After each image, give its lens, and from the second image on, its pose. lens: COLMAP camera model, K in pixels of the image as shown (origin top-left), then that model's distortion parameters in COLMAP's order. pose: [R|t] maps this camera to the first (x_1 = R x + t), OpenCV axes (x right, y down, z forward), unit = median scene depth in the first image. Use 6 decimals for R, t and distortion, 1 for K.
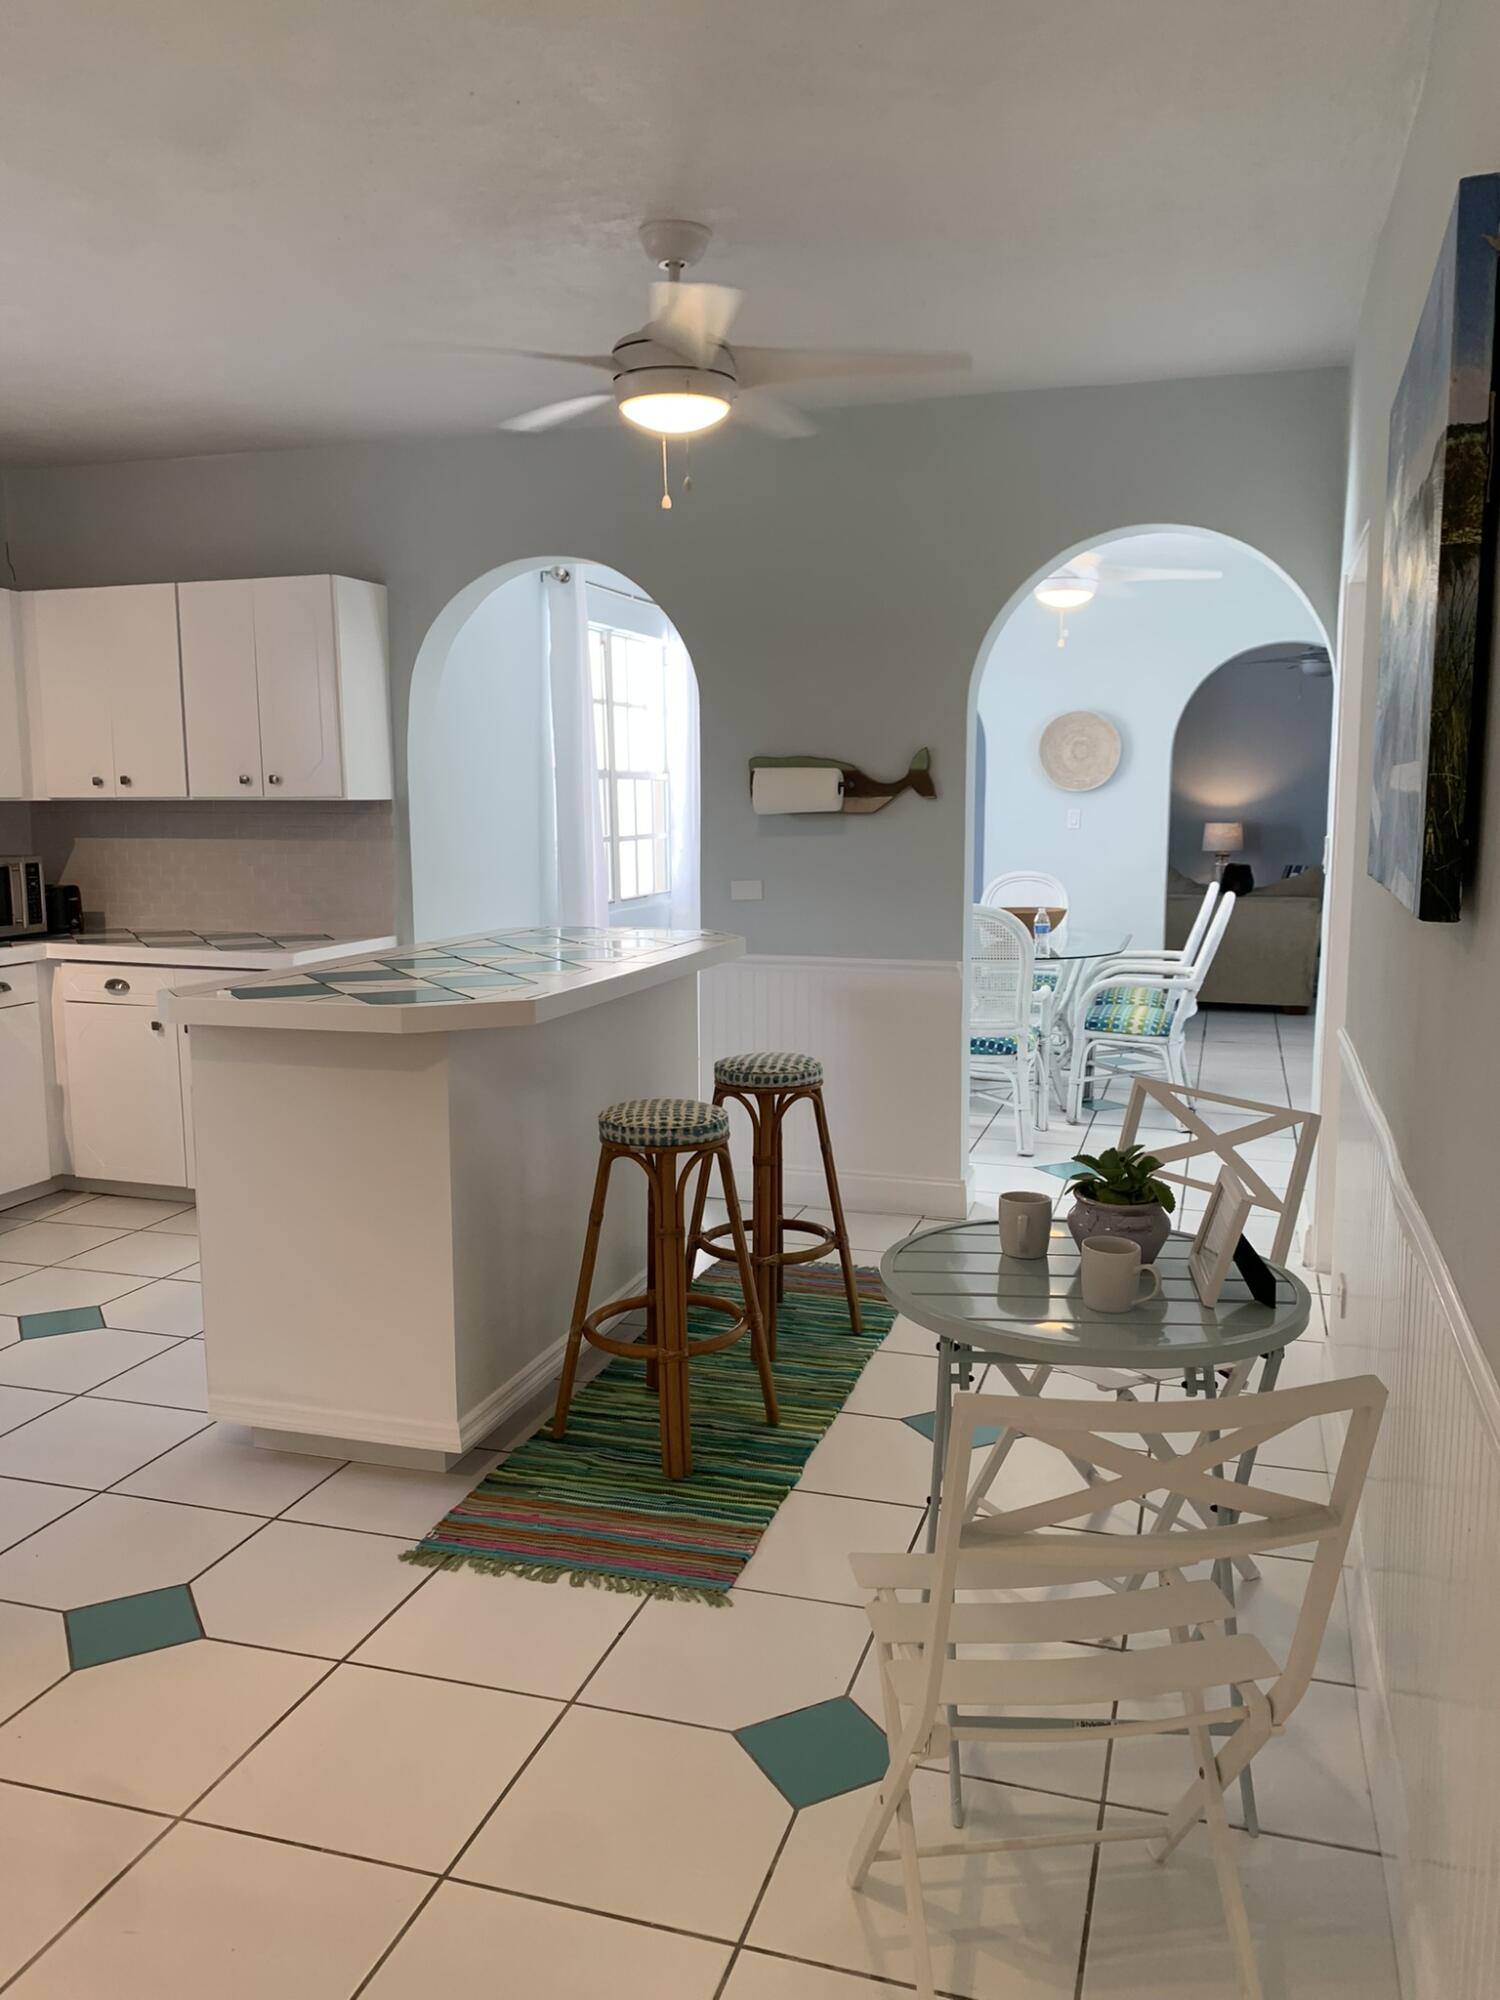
lens RADIAL K [[1547.7, 0, 750.0], [0, 1547.7, 1000.0], [0, 0, 1]] dist [0.008252, -0.002856]
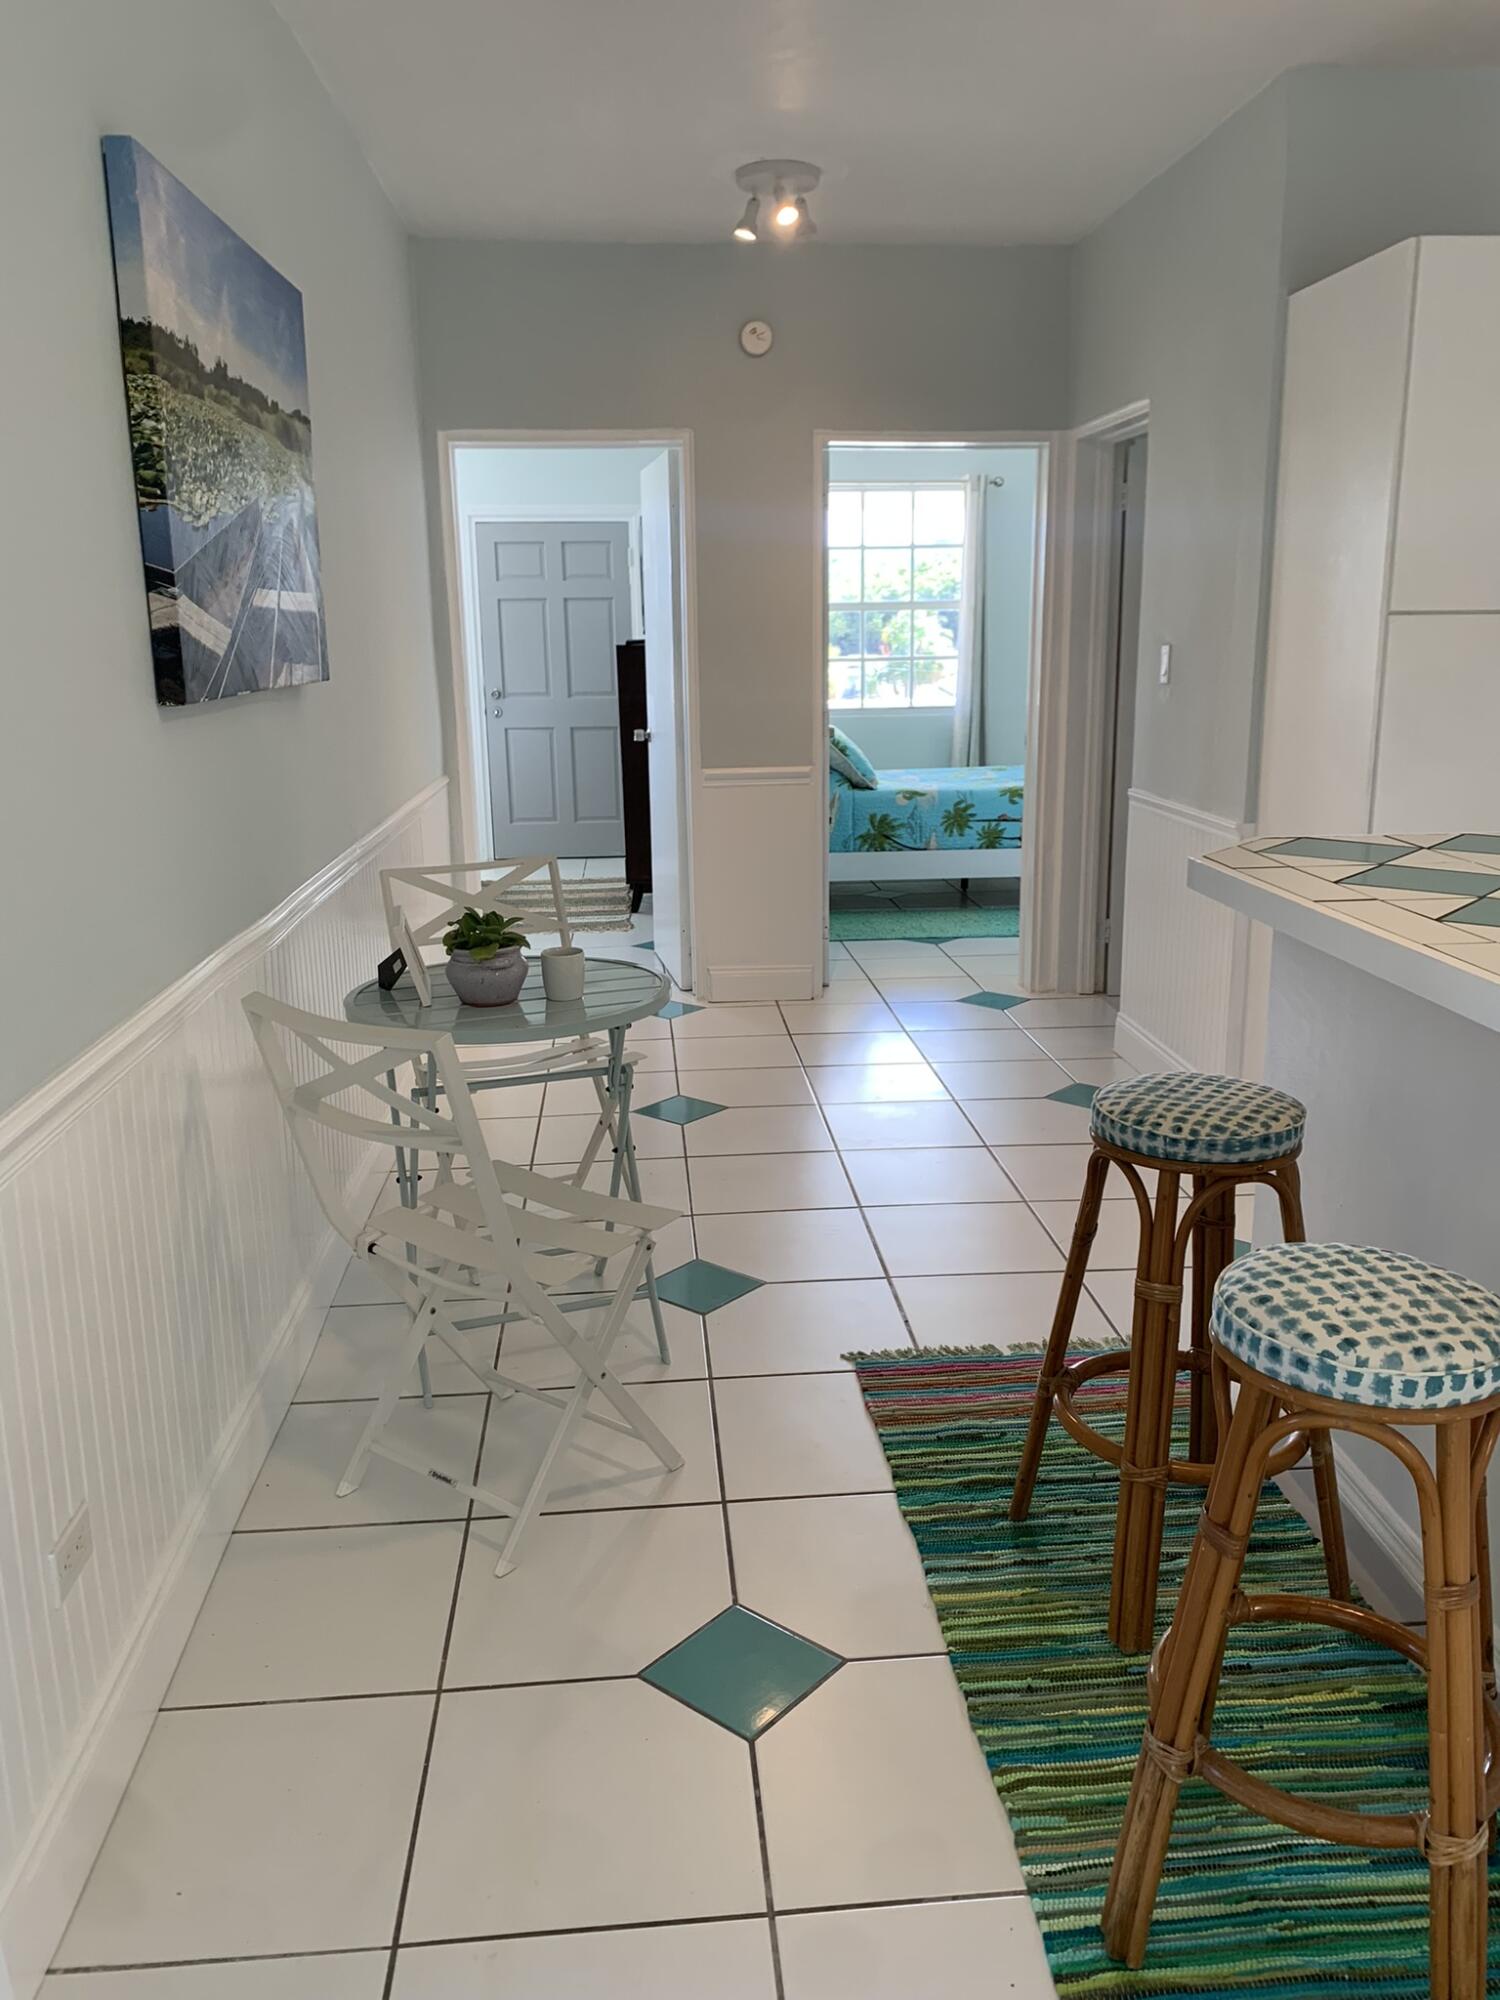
lens RADIAL K [[1548.3, 0, 750.0], [0, 1548.3, 1000.0], [0, 0, 1]] dist [0.029925, -0.002684]
pose [[-0.927917, 0.099464, -0.359272, 0.332830], [-0.039770, 0.931836, 0.360695, -0.191803], [0.370659, 0.348983, -0.860711, 1.450688]]
